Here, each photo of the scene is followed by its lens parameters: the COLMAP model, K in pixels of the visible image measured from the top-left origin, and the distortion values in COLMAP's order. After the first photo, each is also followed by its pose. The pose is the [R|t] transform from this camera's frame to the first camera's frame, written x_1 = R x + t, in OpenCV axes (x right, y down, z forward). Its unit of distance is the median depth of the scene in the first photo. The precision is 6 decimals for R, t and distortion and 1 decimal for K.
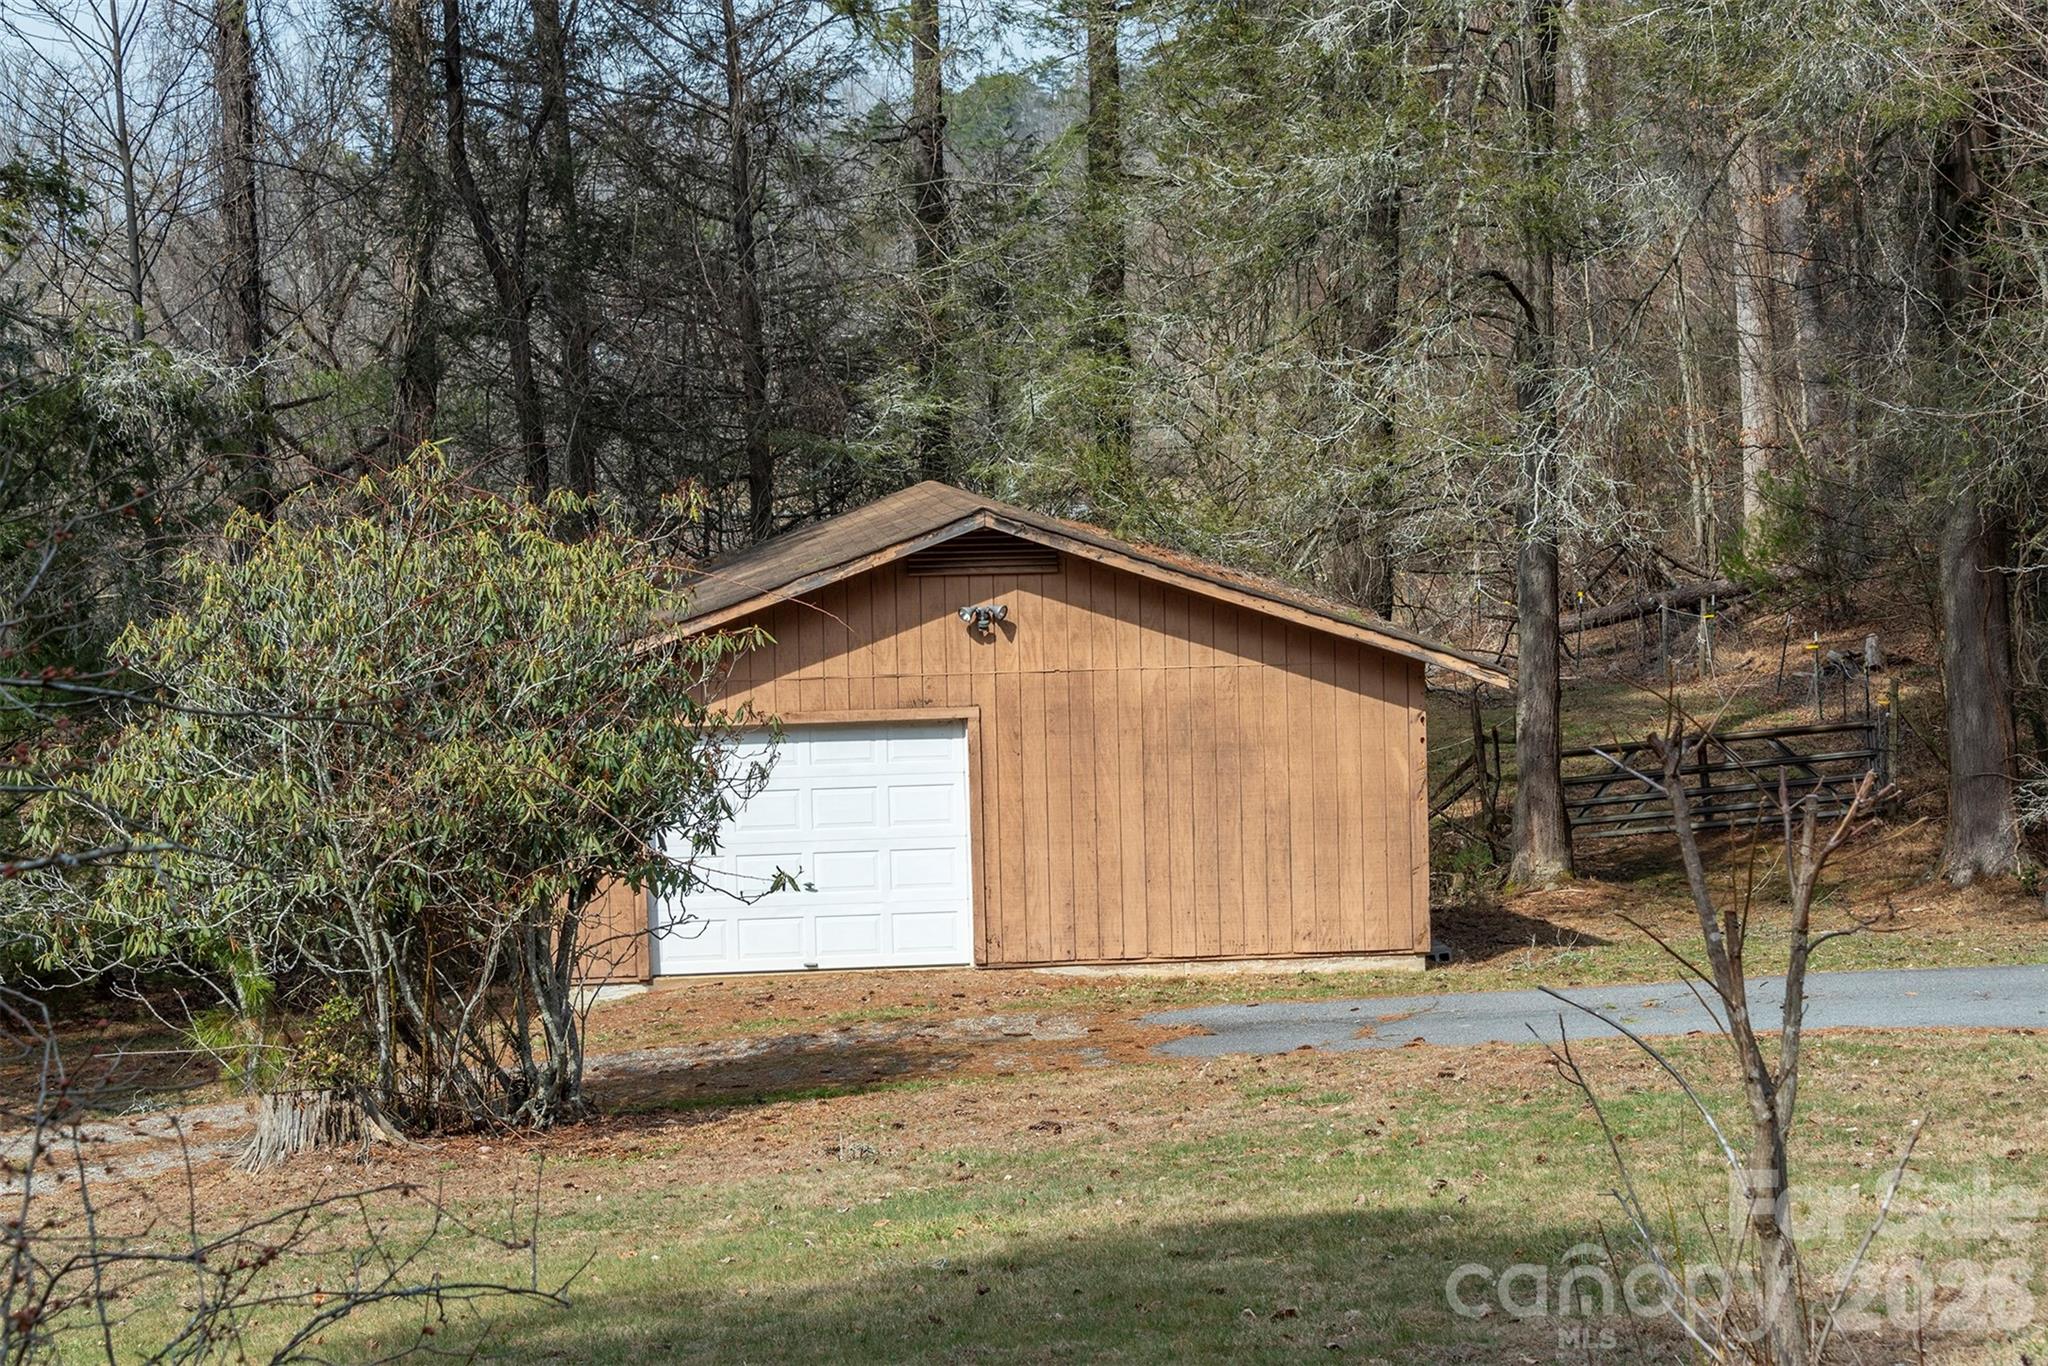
lens RADIAL K [[4256.6, 0, 1024.1], [0, 4256.6, 683.4], [0, 0, 1]] dist [-0.016447, 0.000000]
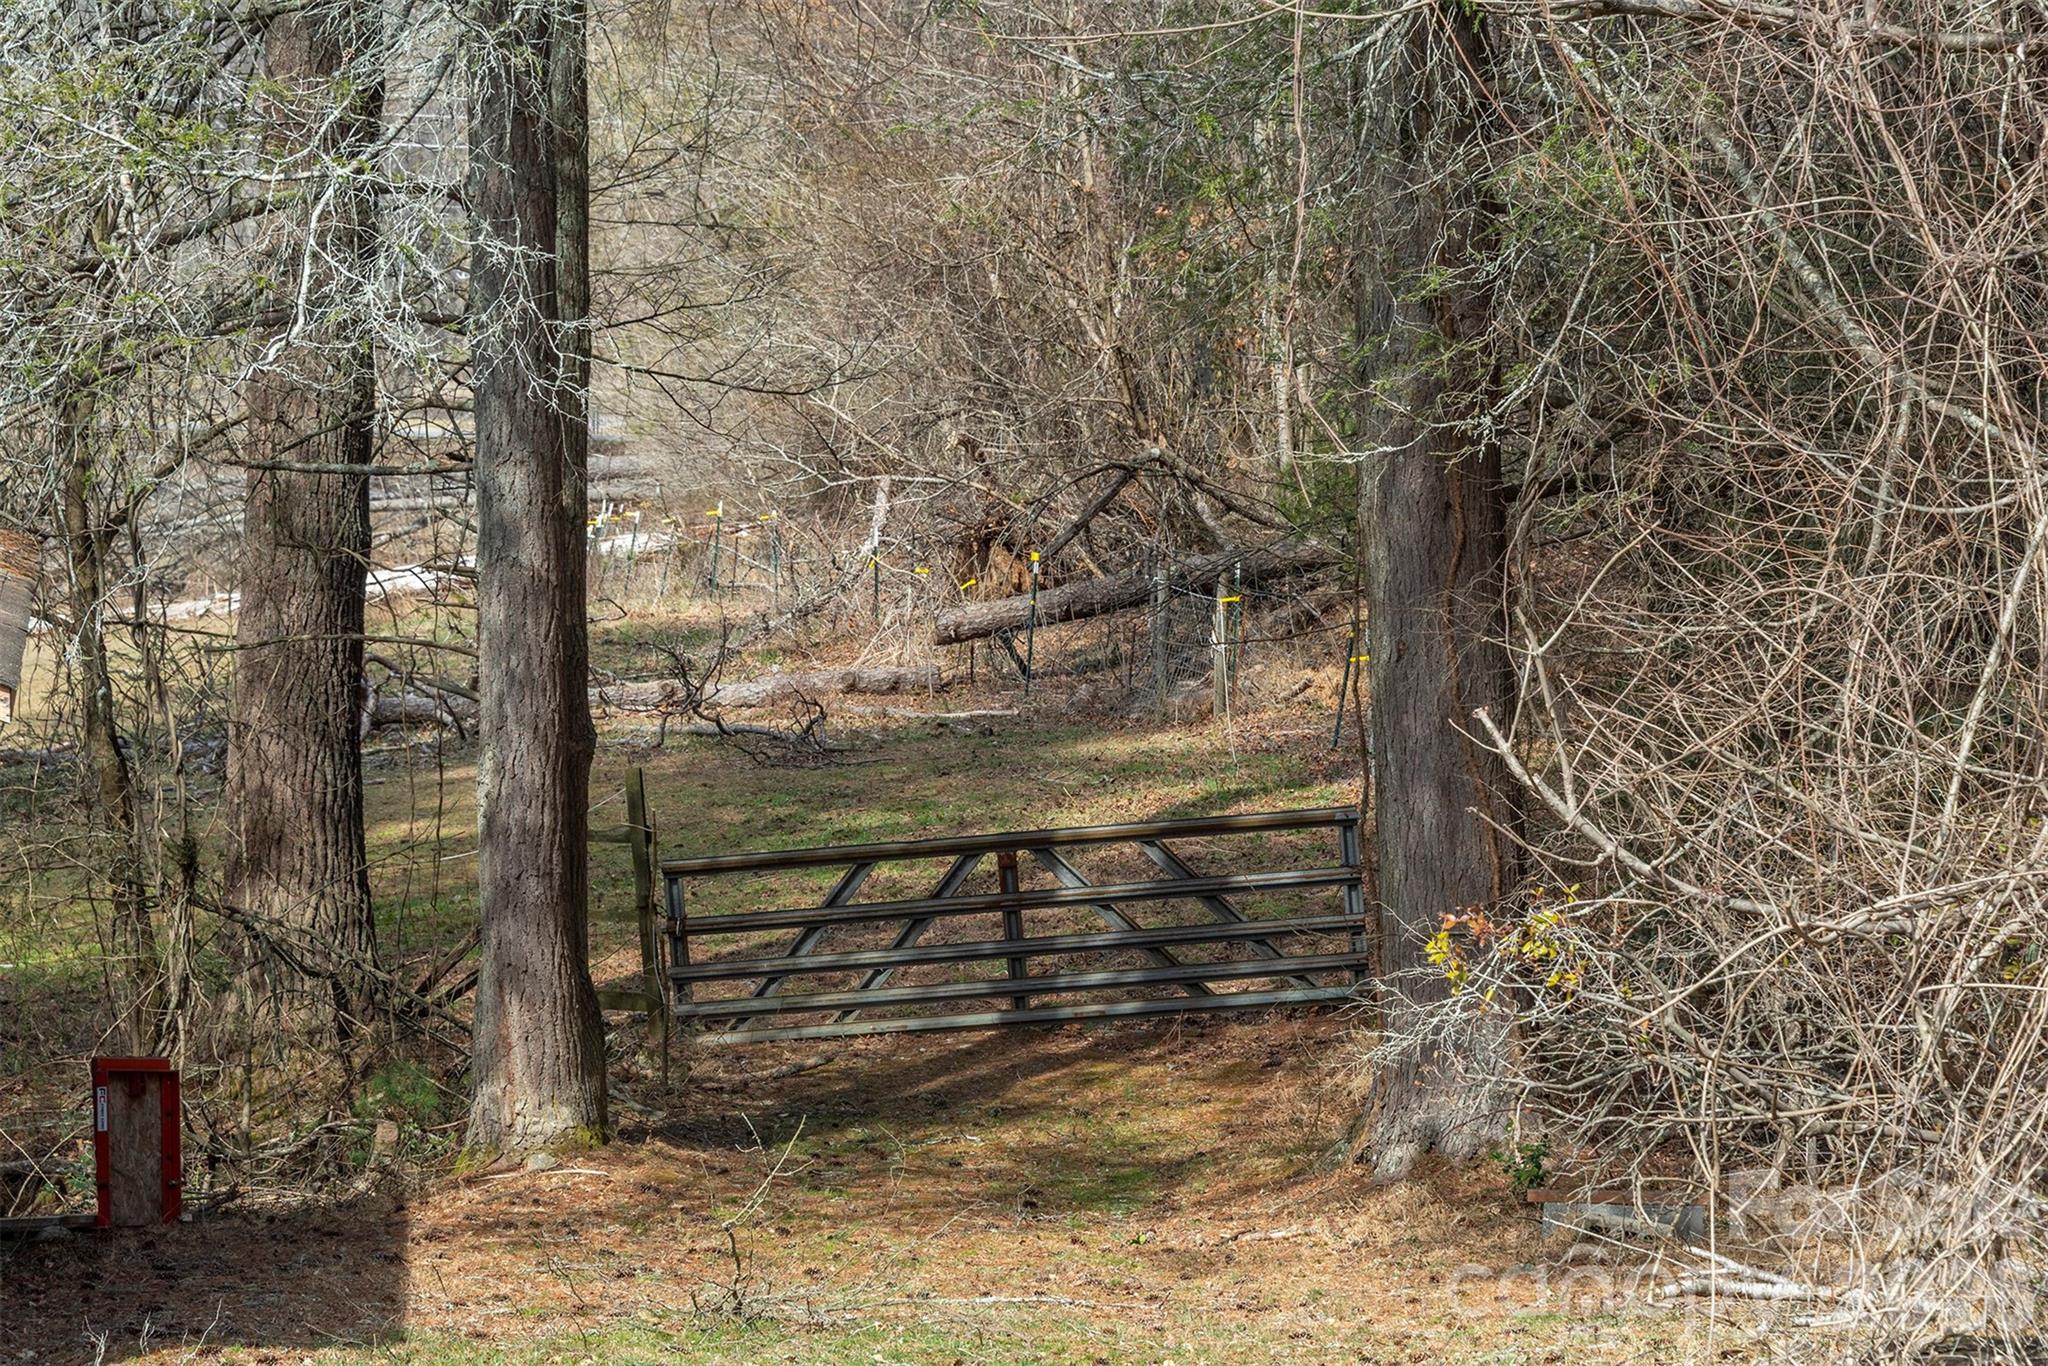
lens RADIAL K [[6826.7, 0, 1023.9], [0, 6826.7, 683.1], [0, 0, 1]] dist [-0.034029, 0.000000]
pose [[0.997020, 0.018653, 0.074848, 0.103238], [-0.018291, 0.999817, -0.005524, -0.000443], [-0.074938, 0.004139, 0.997180, 0.228410]]
